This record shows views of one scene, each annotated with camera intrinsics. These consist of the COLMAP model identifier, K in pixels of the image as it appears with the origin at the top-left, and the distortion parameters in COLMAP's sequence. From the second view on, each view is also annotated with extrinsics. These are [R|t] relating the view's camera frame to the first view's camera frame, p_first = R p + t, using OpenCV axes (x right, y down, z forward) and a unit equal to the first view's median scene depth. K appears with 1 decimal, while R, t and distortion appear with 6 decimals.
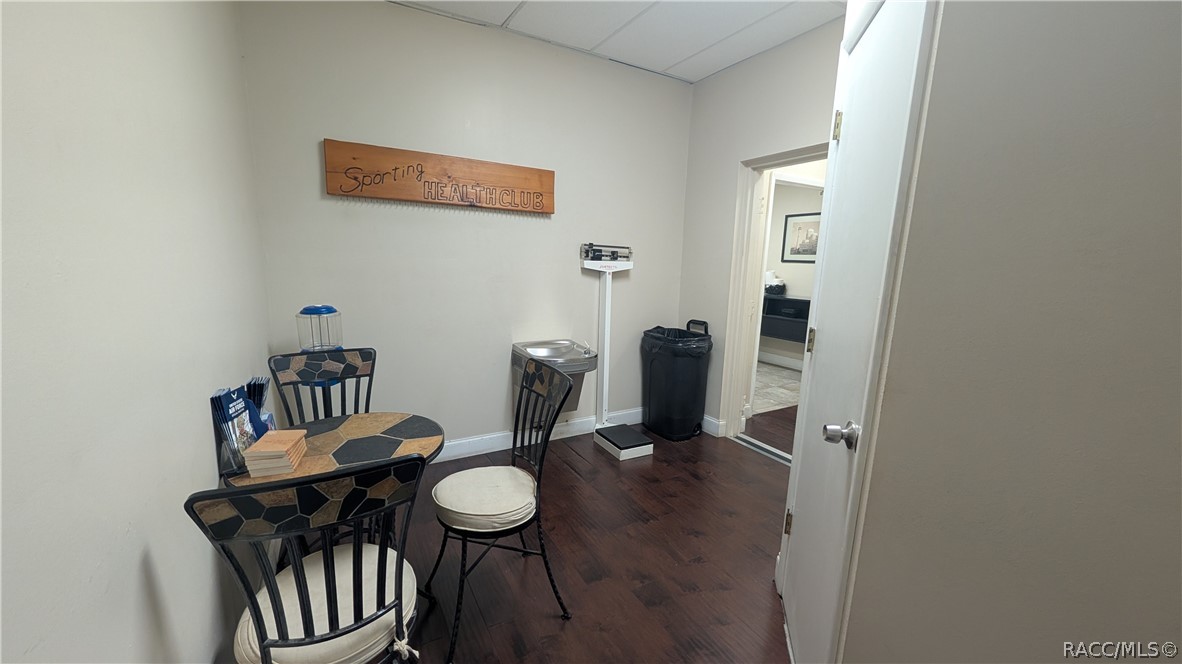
lens RADIAL K [[446.3, 0, 588.4], [0, 446.3, 333.0], [0, 0, 1]] dist [-0.000933, -0.000027]
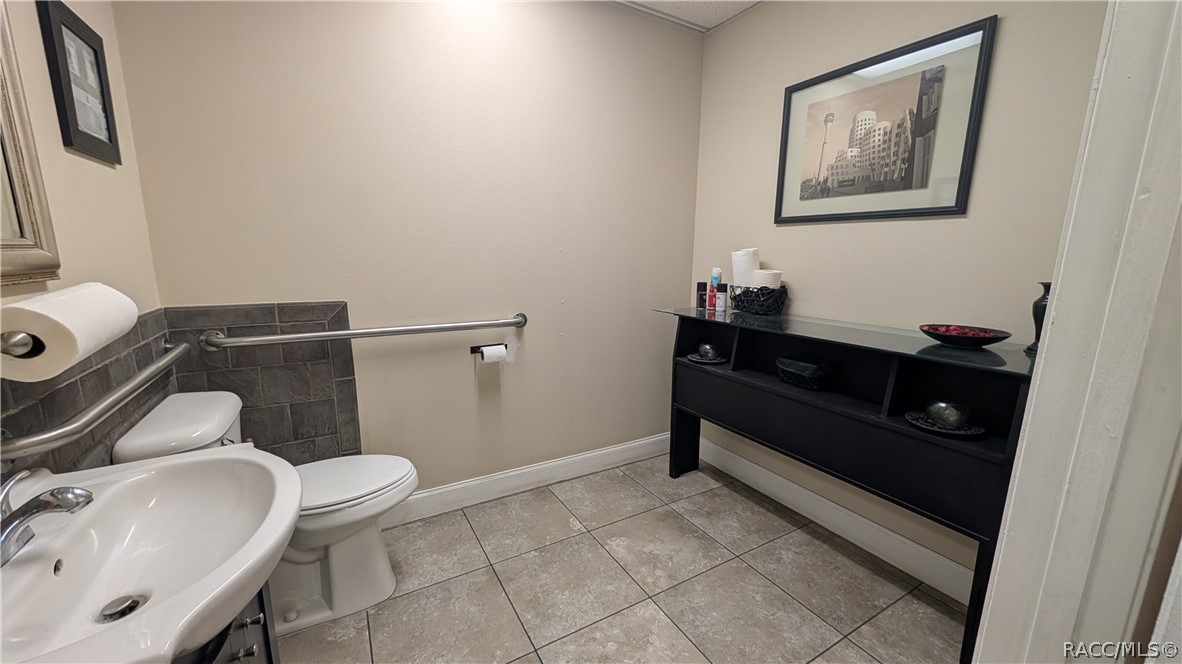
lens RADIAL K [[446.3, 0, 590.7], [0, 446.3, 337.0], [0, 0, 1]] dist [-0.000933, -0.000027]
pose [[0.999833, -0.017623, -0.004881, 0.290591], [0.017733, 0.999567, 0.023482, -0.080389], [0.004465, -0.023565, 0.999712, 0.653307]]
